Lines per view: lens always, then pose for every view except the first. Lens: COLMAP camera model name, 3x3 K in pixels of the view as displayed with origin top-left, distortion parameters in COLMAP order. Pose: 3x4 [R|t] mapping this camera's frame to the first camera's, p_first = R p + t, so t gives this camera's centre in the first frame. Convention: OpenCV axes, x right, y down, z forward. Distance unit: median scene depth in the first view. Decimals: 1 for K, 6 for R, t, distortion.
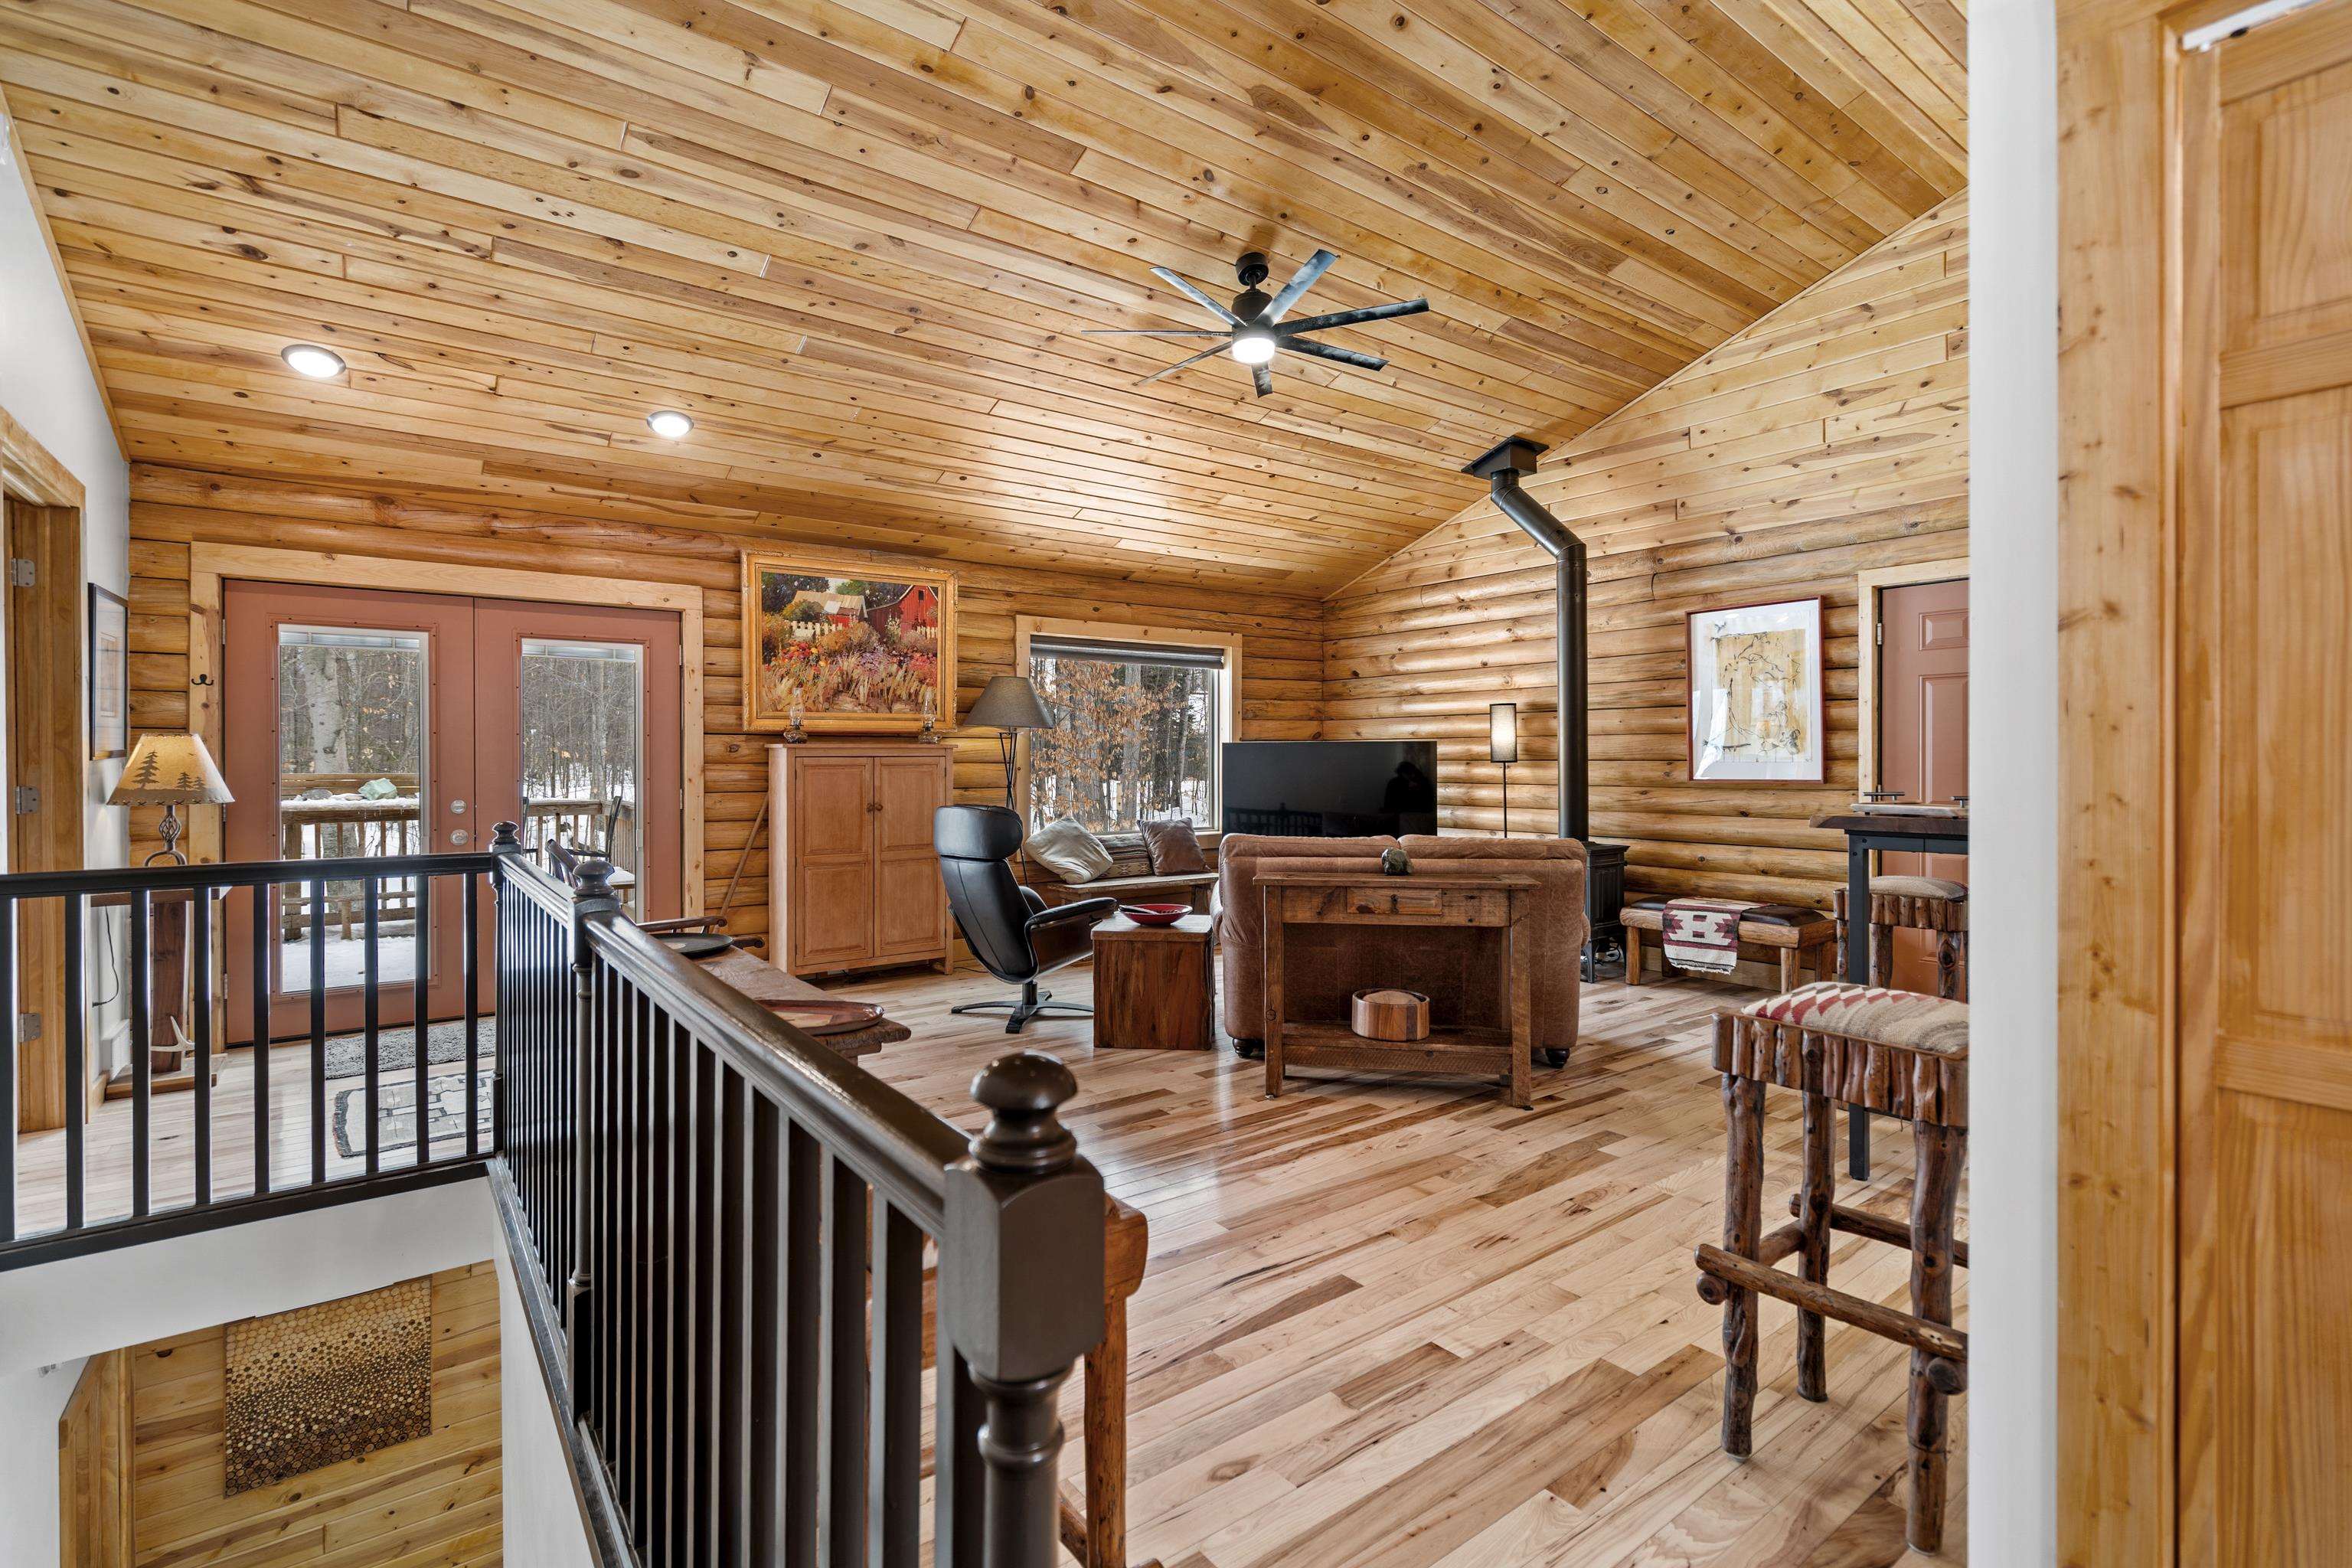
lens RADIAL K [[1083.9, 0, 1199.8], [0, 1083.9, 766.3], [0, 0, 1]] dist [-0.004232, 0.002211]
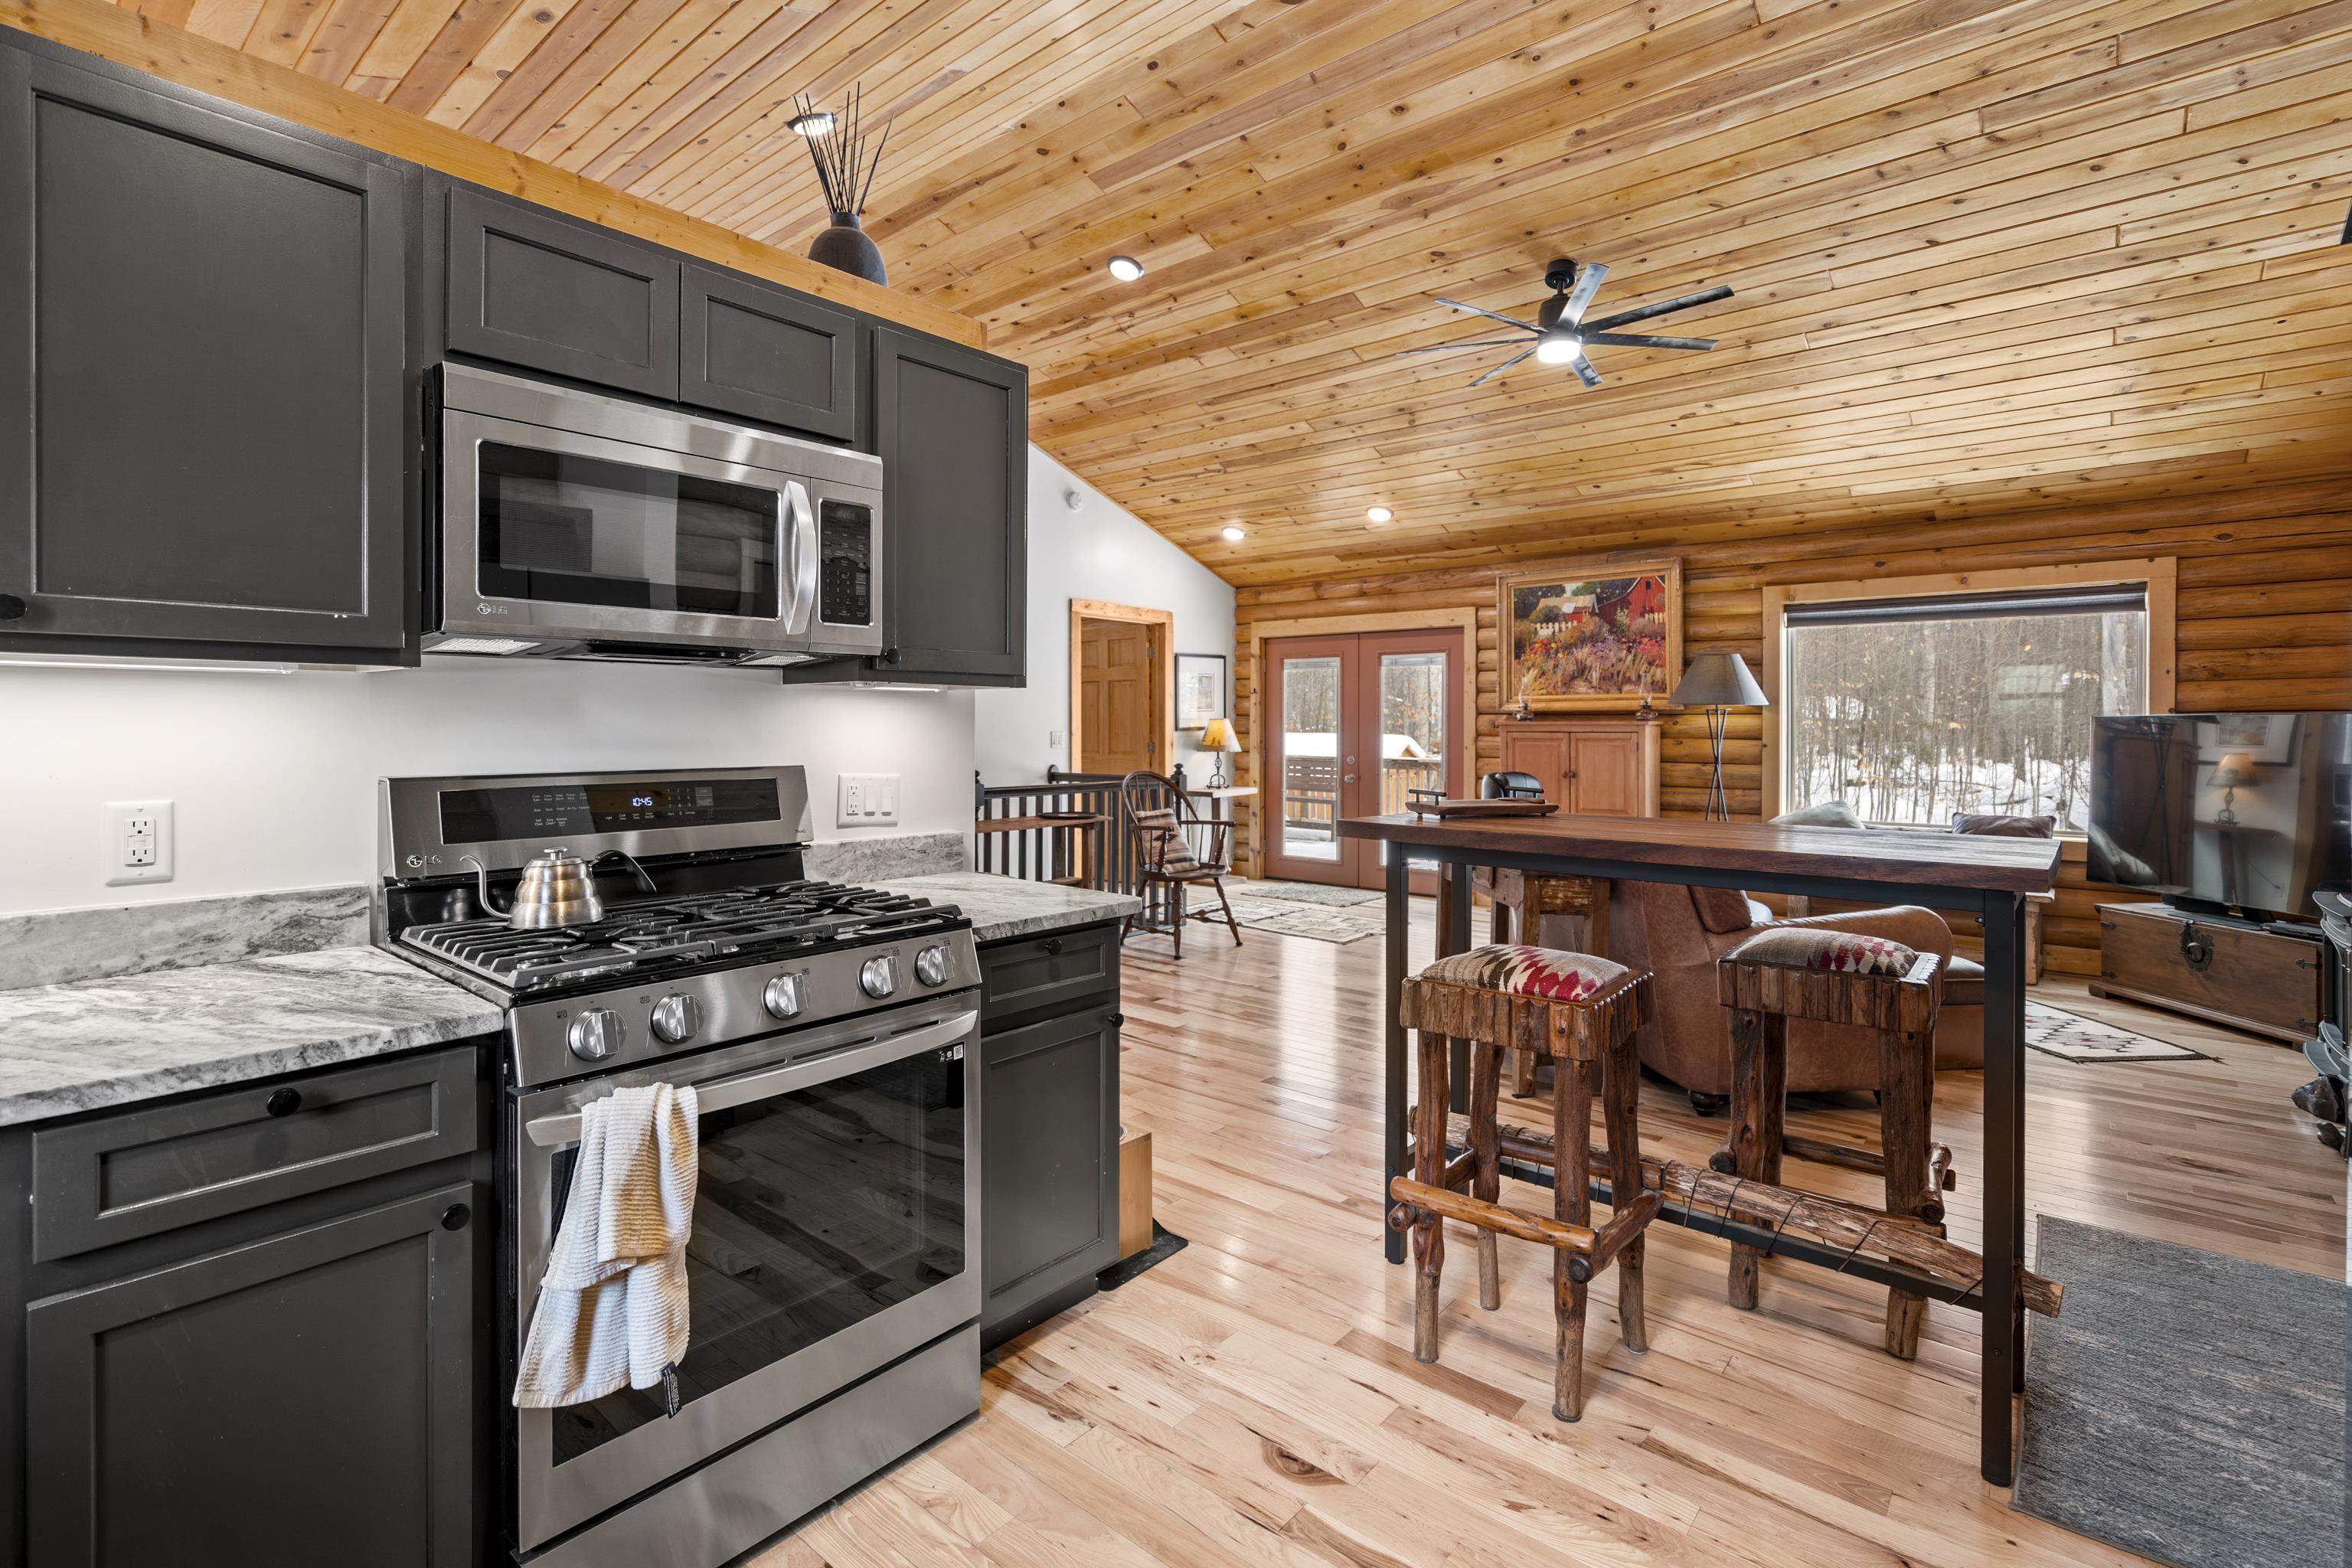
lens RADIAL K [[1083.9, 0, 1131.6], [0, 1083.9, 727.2], [0, 0, 1]] dist [-0.004232, 0.002211]
pose [[0.188336, 0.005196, -0.982091, 0.814405], [-0.013259, 0.999908, 0.002748, -0.011470], [0.982015, 0.012504, 0.188388, 0.318267]]
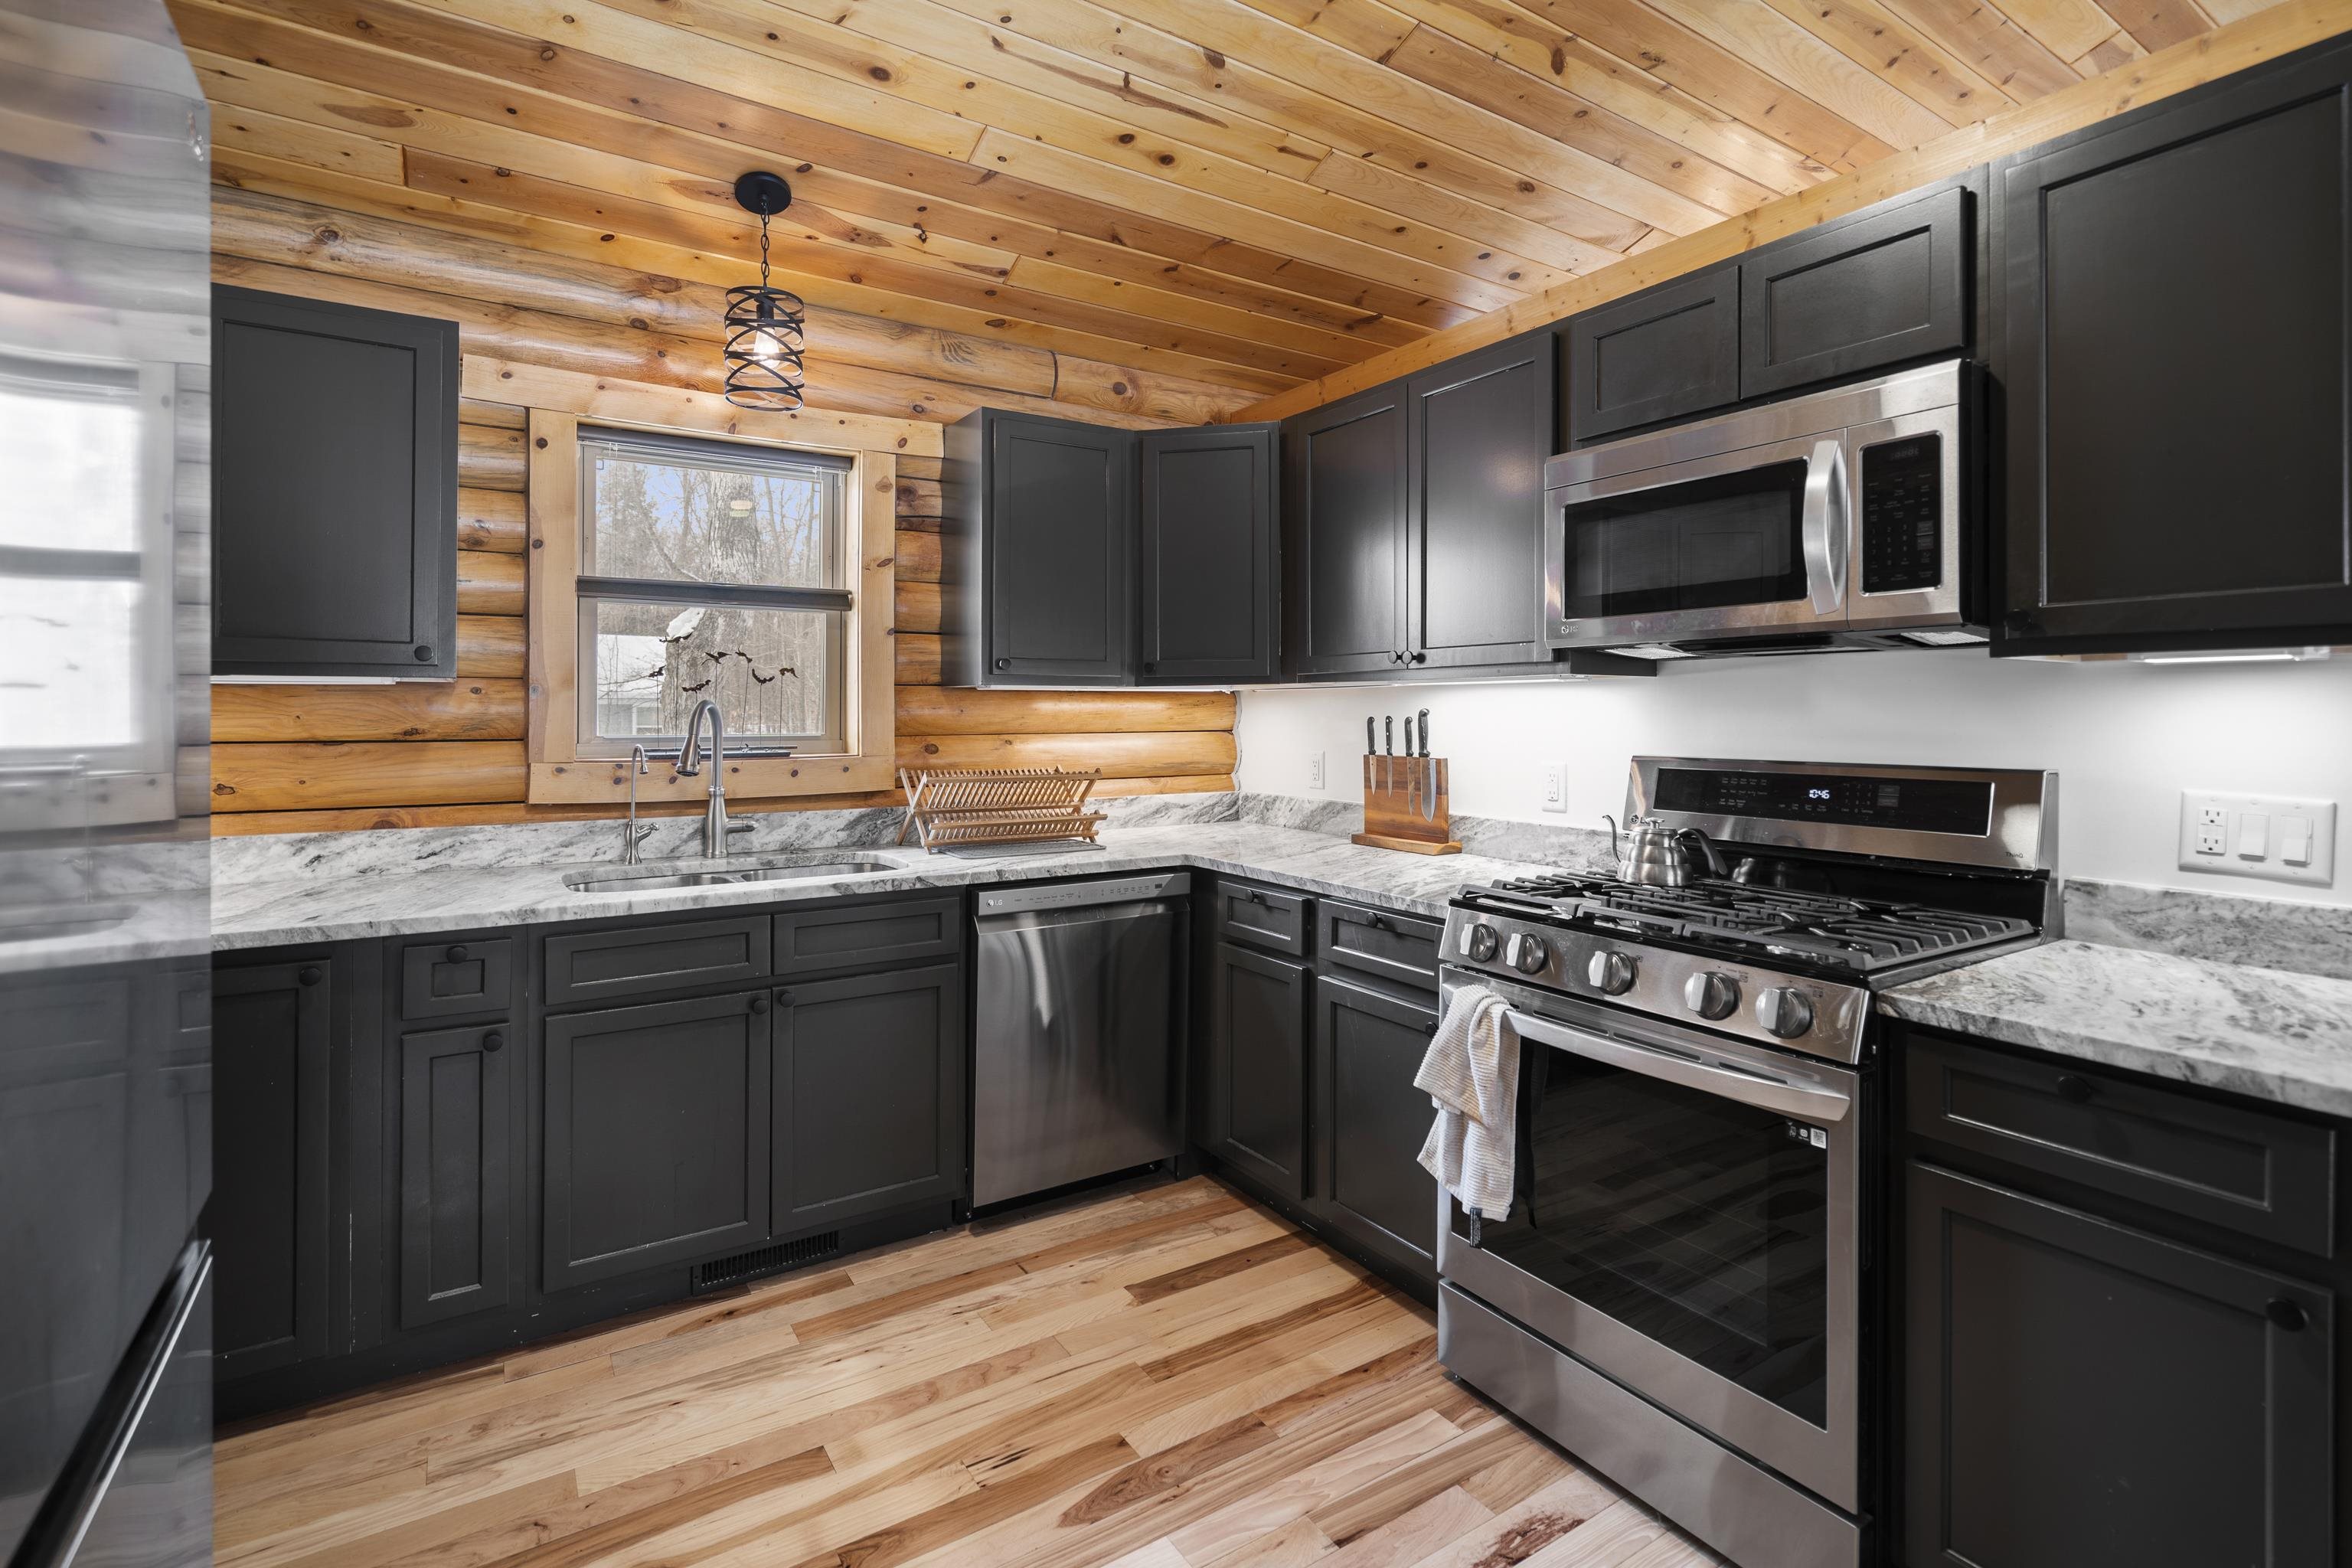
lens RADIAL K [[1083.9, 0, 1177.7], [0, 1083.9, 711.8], [0, 0, 1]] dist [-0.004232, 0.002211]
pose [[-0.996596, 0.000485, 0.082442, 0.588010], [0.001178, 0.999964, 0.008356, -0.013825], [-0.082435, 0.008425, -0.996561, 0.626953]]
